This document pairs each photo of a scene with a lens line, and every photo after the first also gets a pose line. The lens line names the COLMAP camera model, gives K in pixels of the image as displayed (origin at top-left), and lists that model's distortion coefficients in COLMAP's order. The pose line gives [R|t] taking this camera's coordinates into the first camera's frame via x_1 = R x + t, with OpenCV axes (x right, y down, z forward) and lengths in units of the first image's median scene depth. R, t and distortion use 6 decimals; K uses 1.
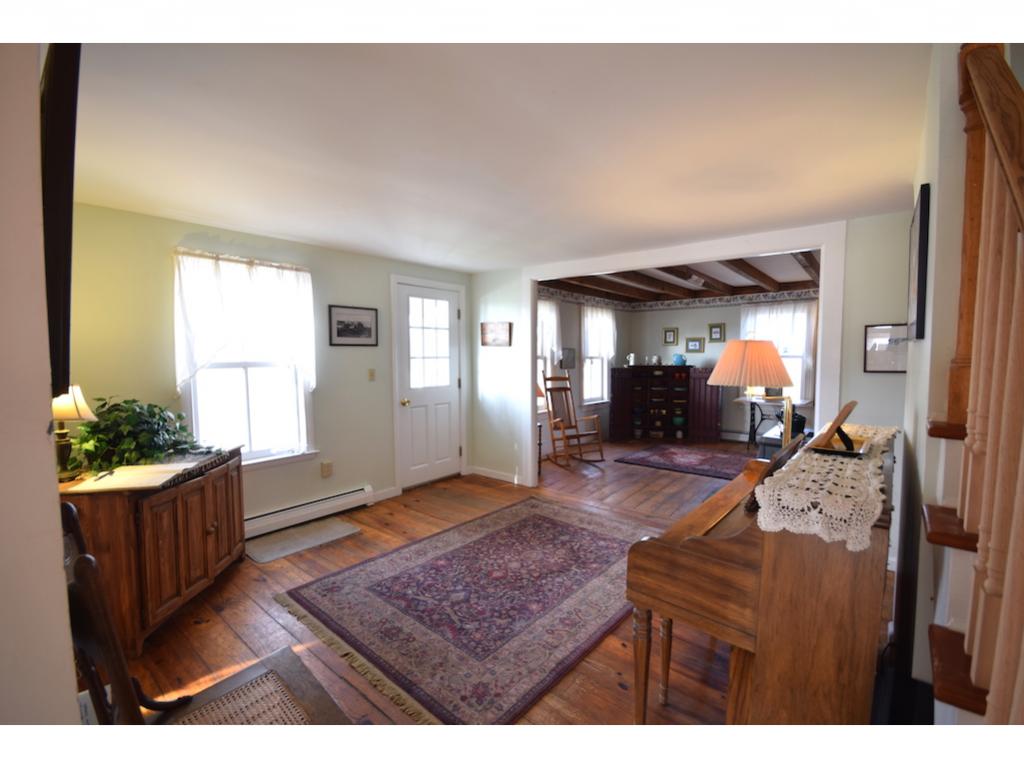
lens RADIAL K [[448.0, 0, 512.3], [0, 448.0, 381.2], [0, 0, 1]] dist [-0.001741, -0.000106]
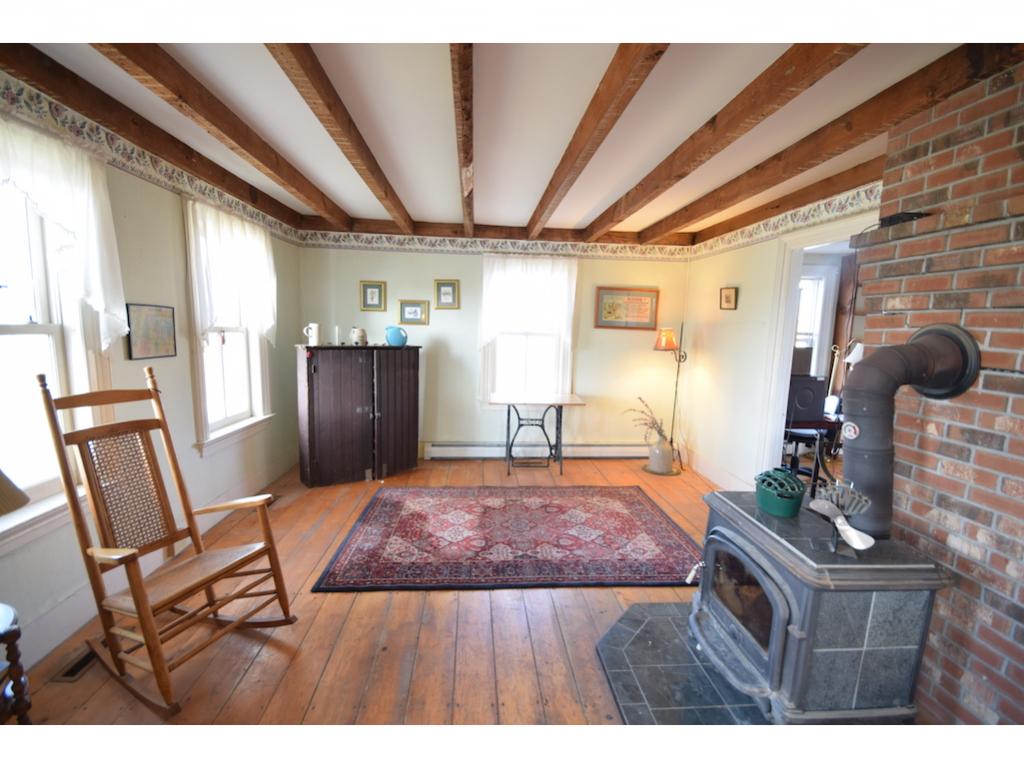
lens RADIAL K [[448.0, 0, 512.3], [0, 448.0, 381.2], [0, 0, 1]] dist [-0.001741, -0.000106]
pose [[0.713570, -0.060396, 0.697976, 0.071072], [0.013439, 0.997274, 0.072554, -0.030646], [-0.700456, -0.042392, 0.712436, 0.488647]]
